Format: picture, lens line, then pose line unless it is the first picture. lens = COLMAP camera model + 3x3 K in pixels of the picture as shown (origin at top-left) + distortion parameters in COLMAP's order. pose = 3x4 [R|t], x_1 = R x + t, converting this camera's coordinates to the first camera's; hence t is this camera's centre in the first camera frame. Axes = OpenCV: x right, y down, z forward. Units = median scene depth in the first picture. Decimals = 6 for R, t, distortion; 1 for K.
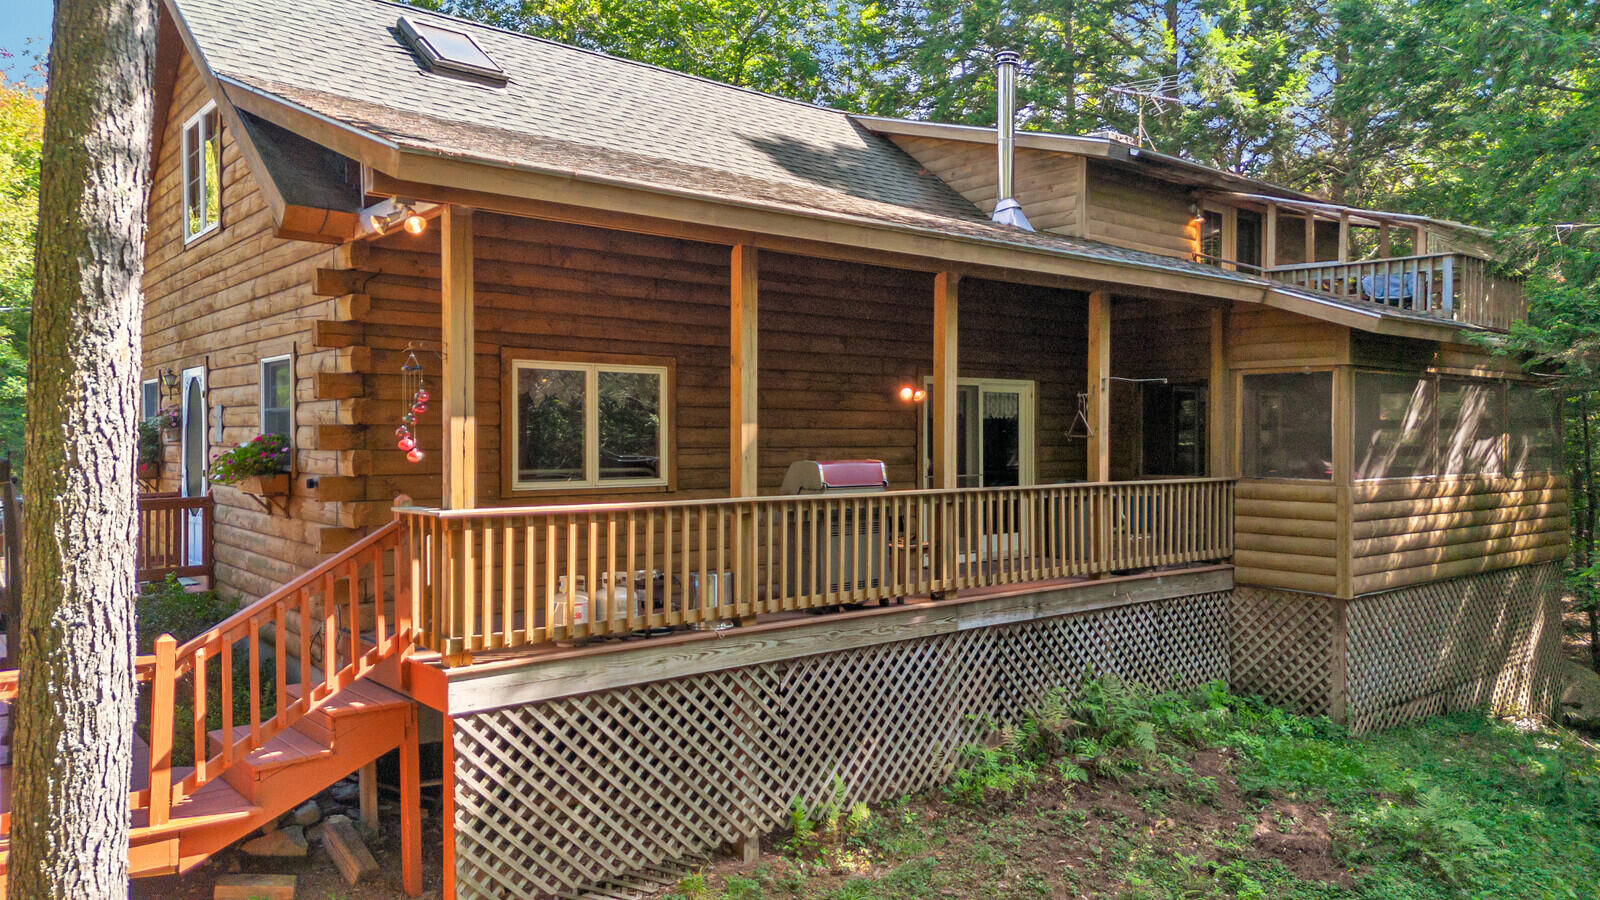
lens RADIAL K [[1121.1, 0, 831.5], [0, 1121.1, 437.6], [0, 0, 1]] dist [0.084355, -0.059469]
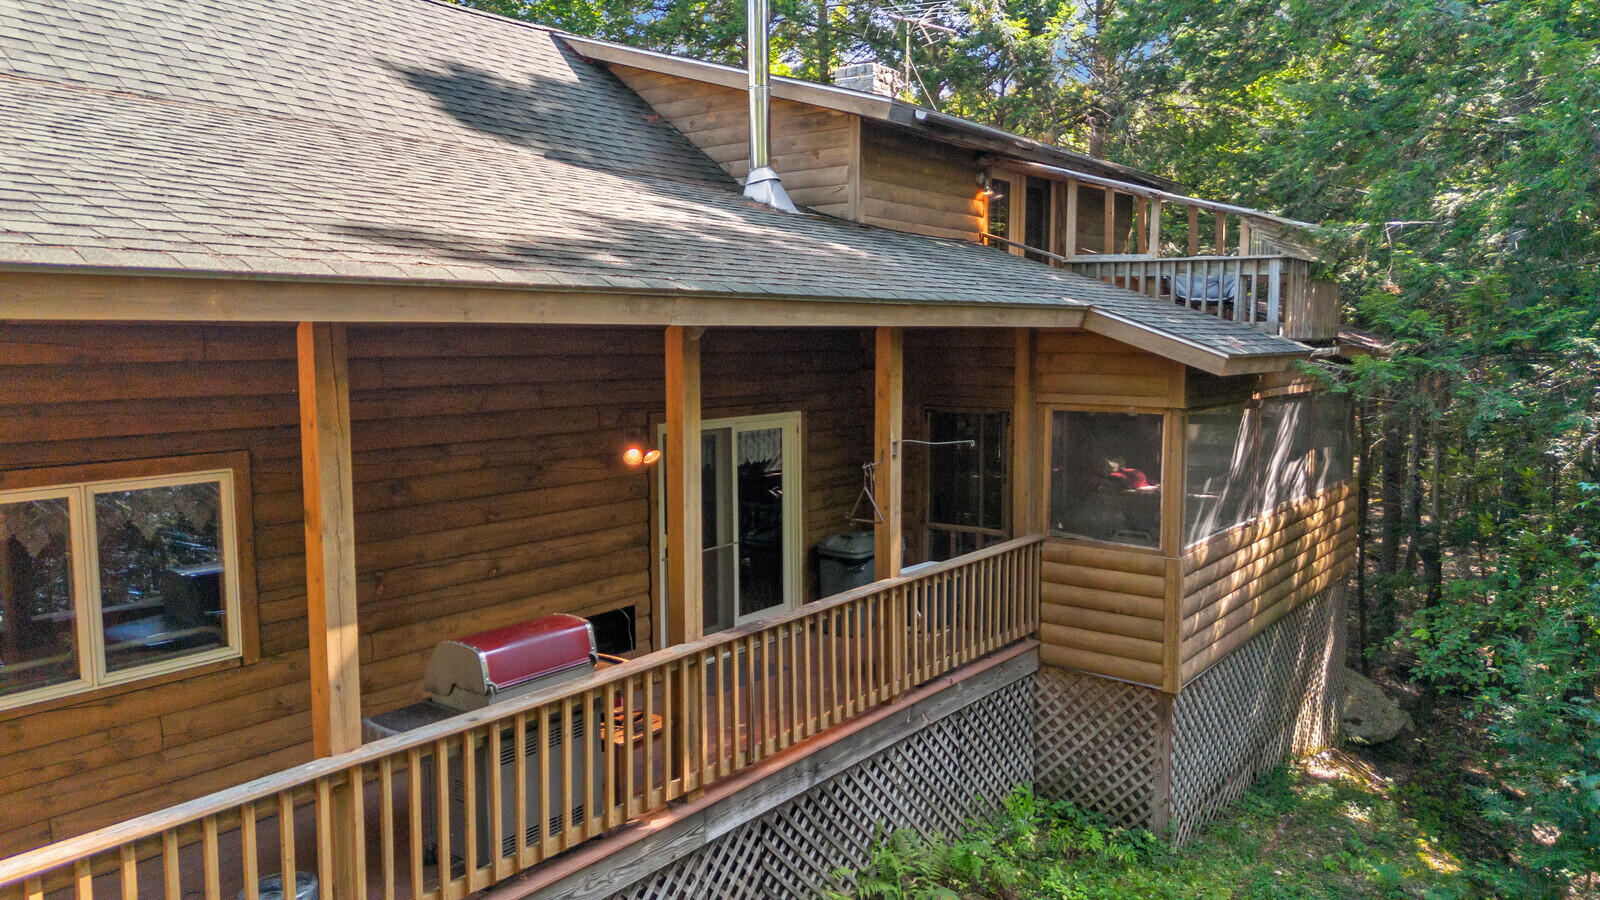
lens RADIAL K [[1142.0, 0, 823.4], [0, 1142.0, 445.9], [0, 0, 1]] dist [0.103605, -0.089280]
pose [[0.977176, -0.023041, 0.211176, 0.046502], [0.004770, 0.996230, 0.086622, -0.162617], [-0.212376, -0.083638, 0.973602, 0.375682]]
